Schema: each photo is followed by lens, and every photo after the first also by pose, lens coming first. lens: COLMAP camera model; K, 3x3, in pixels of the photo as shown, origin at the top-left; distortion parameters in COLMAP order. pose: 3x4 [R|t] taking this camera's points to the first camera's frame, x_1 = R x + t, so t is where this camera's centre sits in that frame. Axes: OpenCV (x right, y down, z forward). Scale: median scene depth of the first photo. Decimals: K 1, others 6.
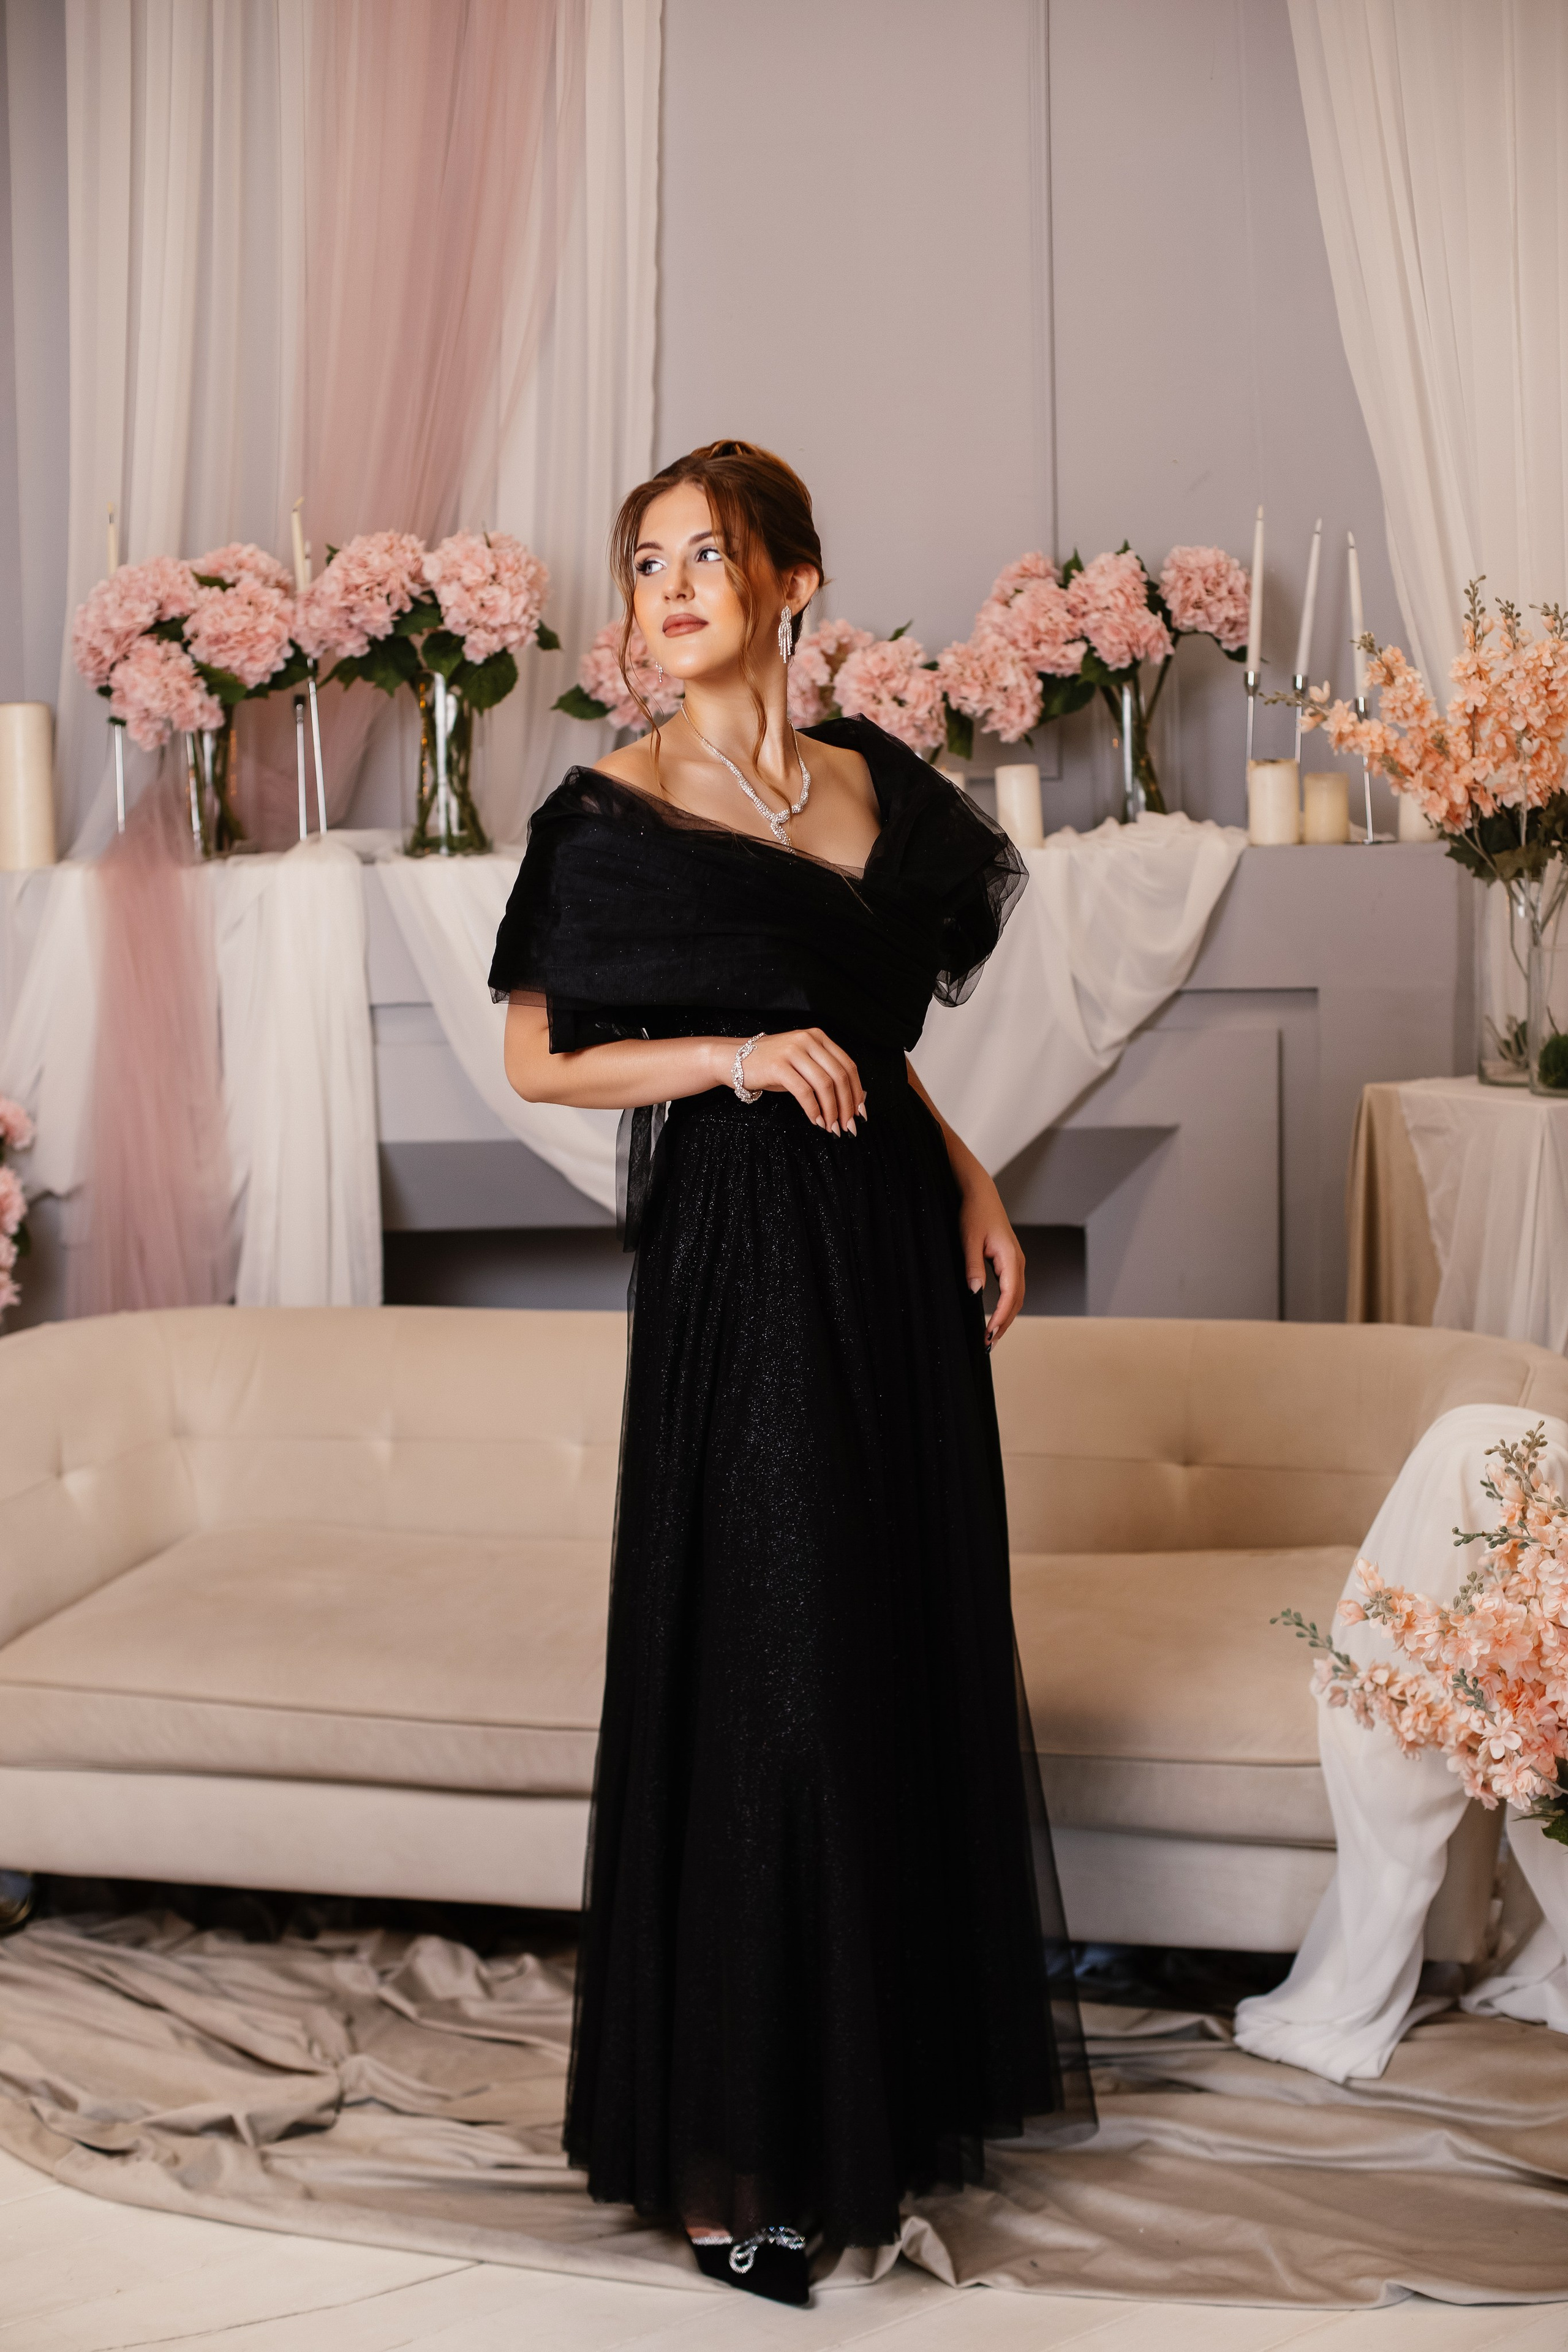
lens RADIAL K [[3474.3, 0, 797.5], [0, 3474.3, 1175.6], [0, 0, 1]] dist [-0.123383, 0.000000]
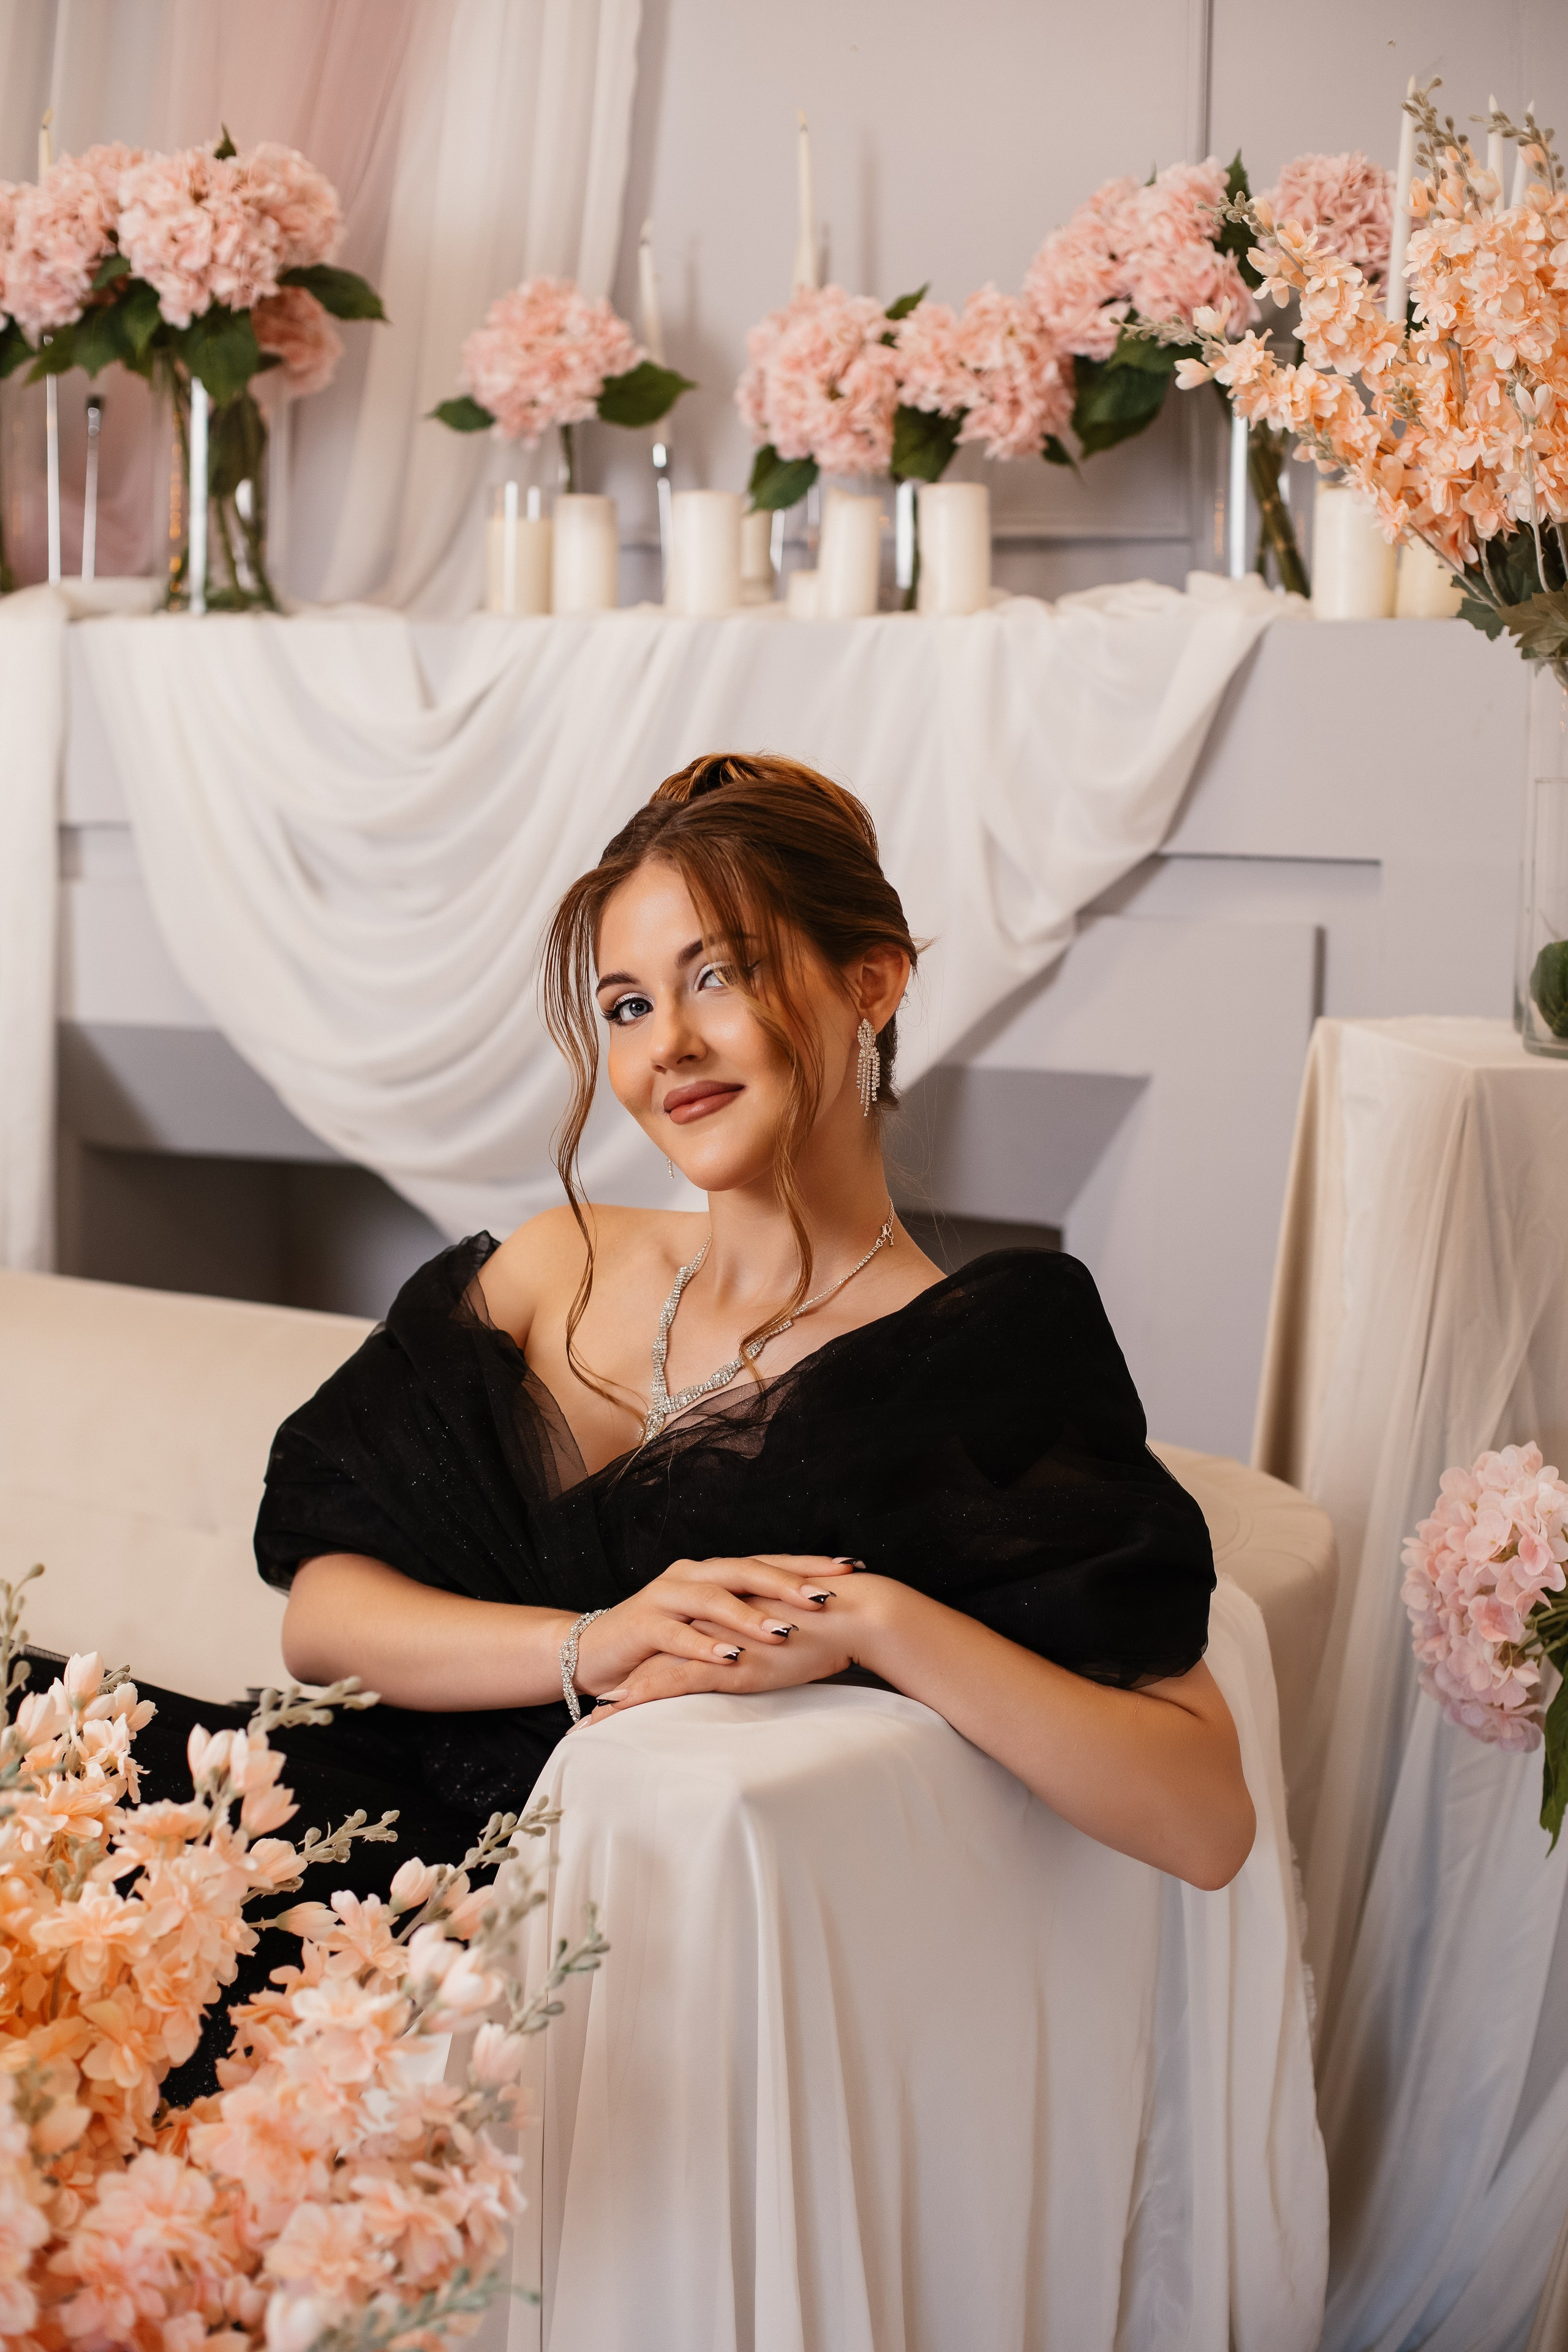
lens RADIAL K [[3474.3, 0, 782.2], [0, 3474.3, 1168.4], [0, 0, 1]] dist [-0.123383, 0.000000]
pose [[0.924708, 0.081429, -0.371865, 0.295205], [-0.077827, 0.996661, 0.024713, -0.008530], [0.372636, 0.006089, 0.927958, 0.433184]]
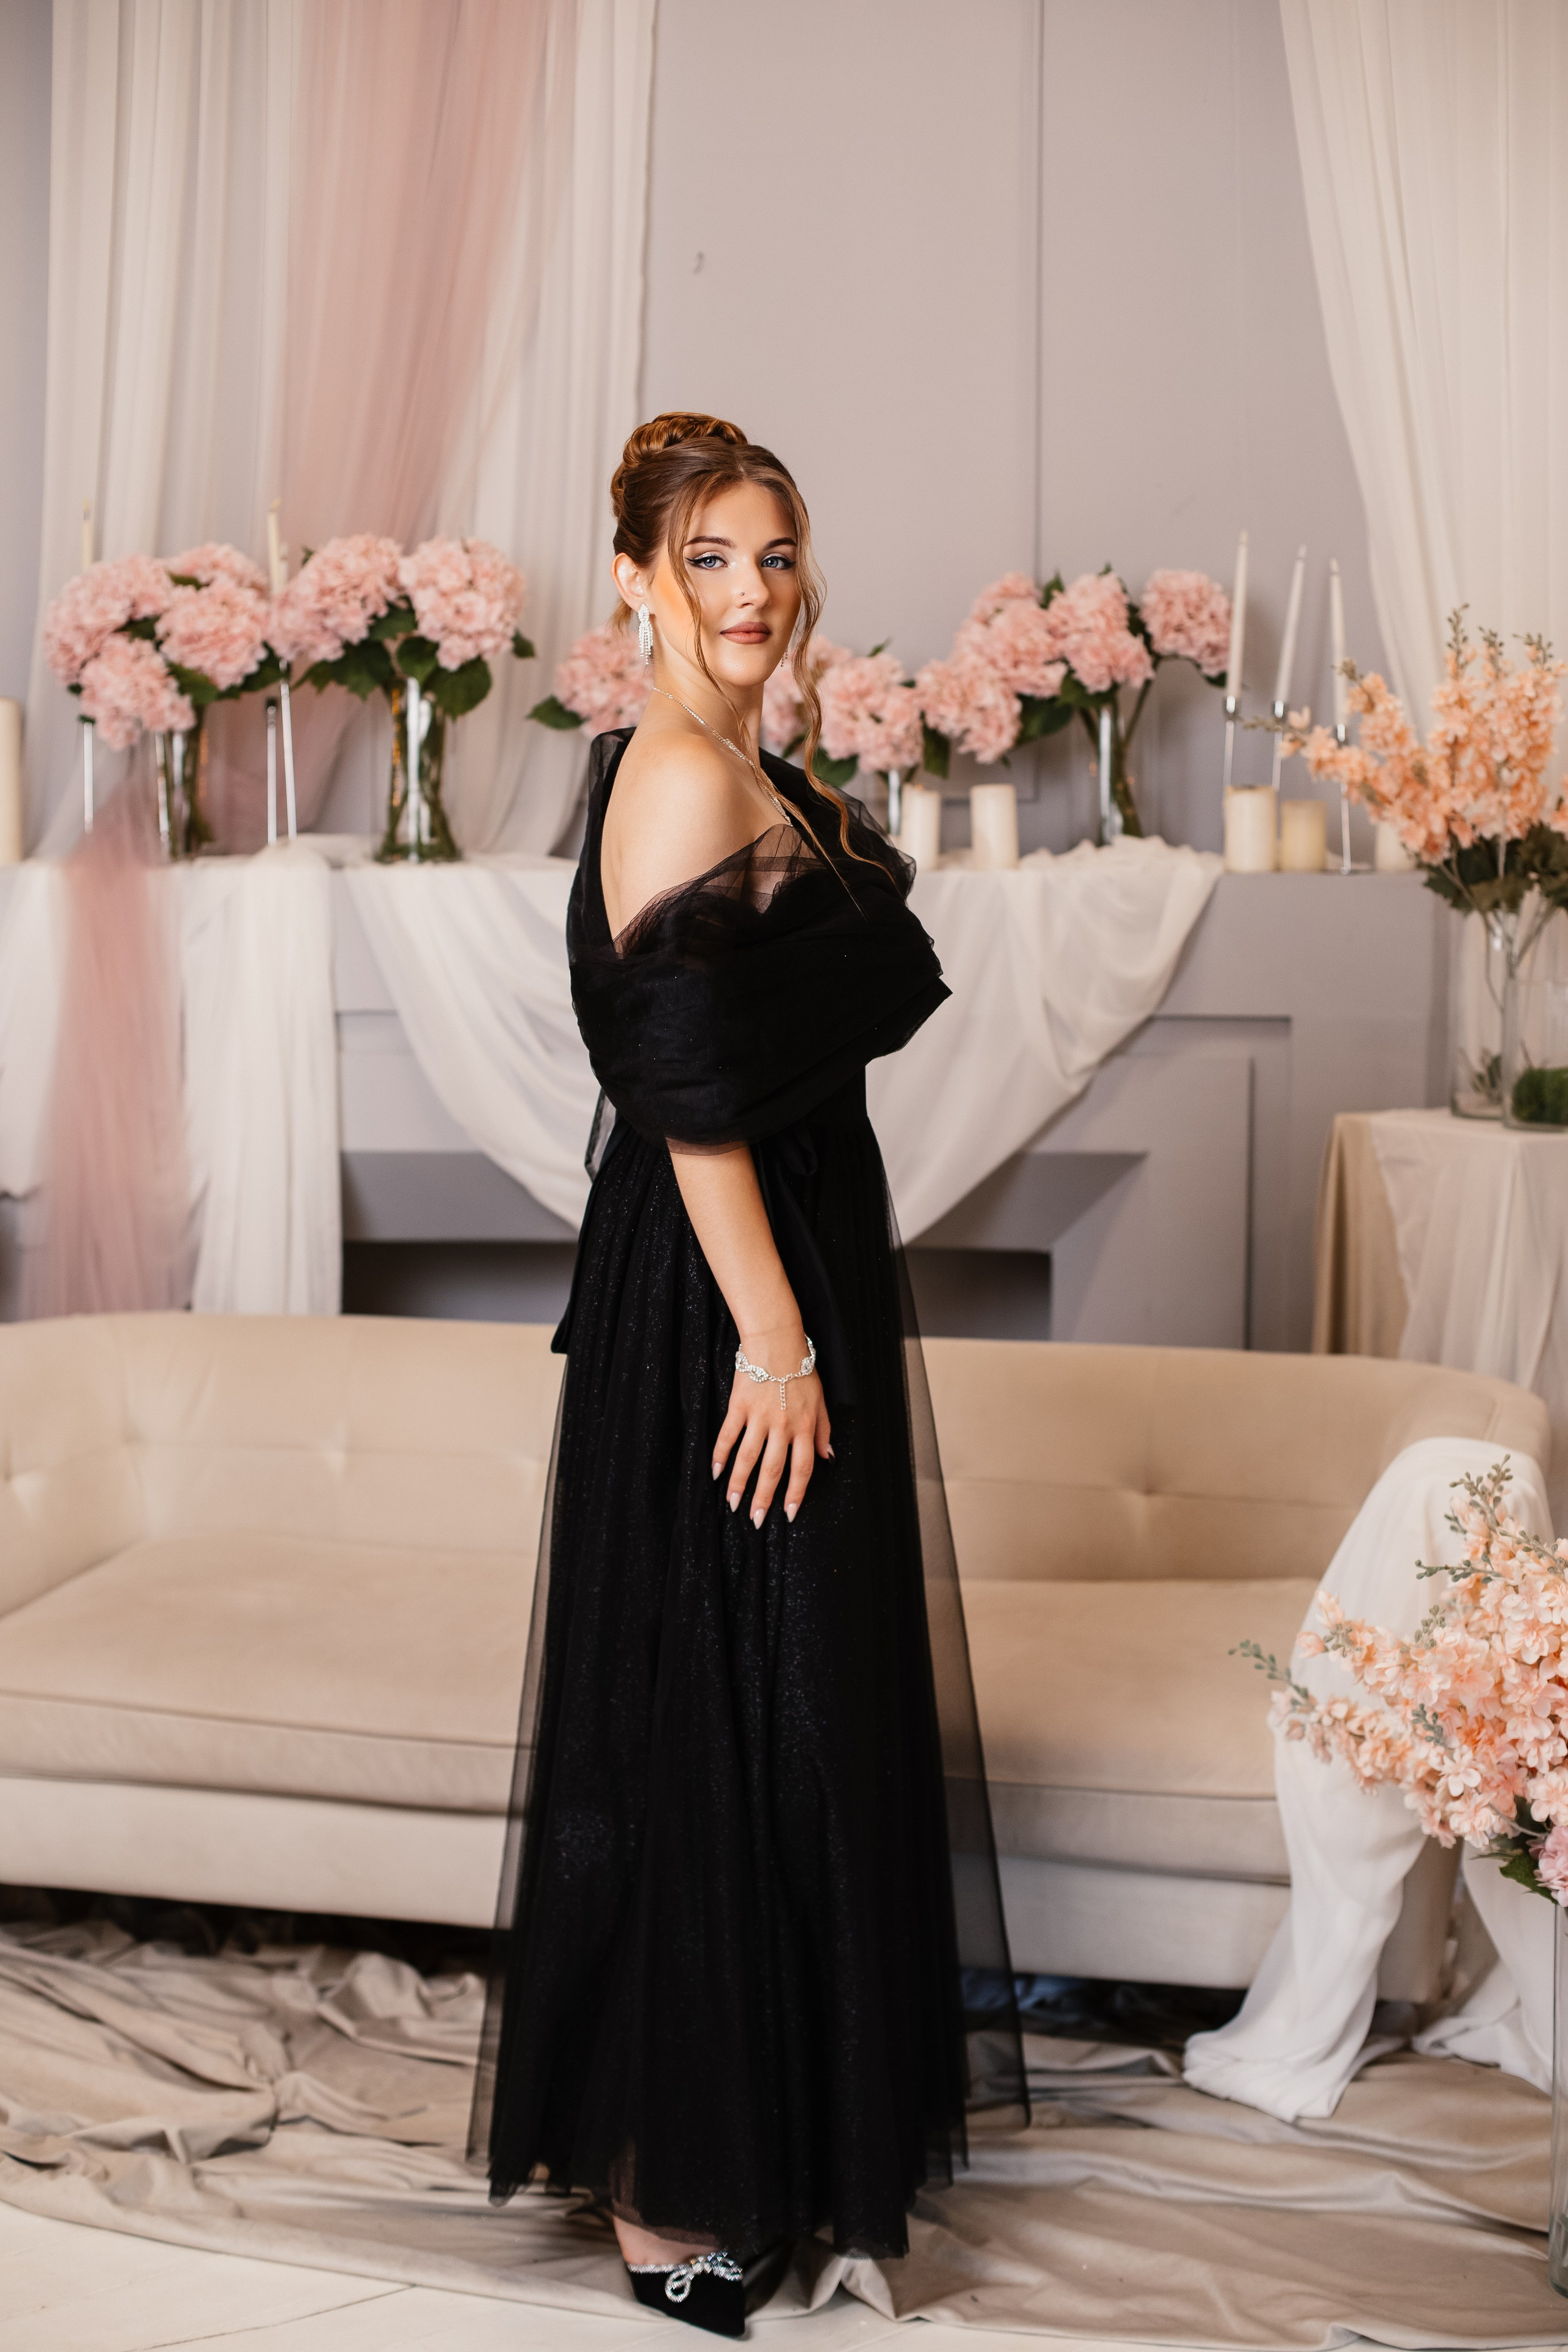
lens RADIAL K [[3474.3, 0, 804.3], [0, 3474.3, 1176.0], [0, 0, 1]] dist [-0.123383, 0.000000]
pose [[0.999677, 0.023126, 0.010519, 0.001477], [-0.023046, 0.999705, -0.007718, 0.002437], [-0.010694, 0.007473, 0.999915, 0.009302]]
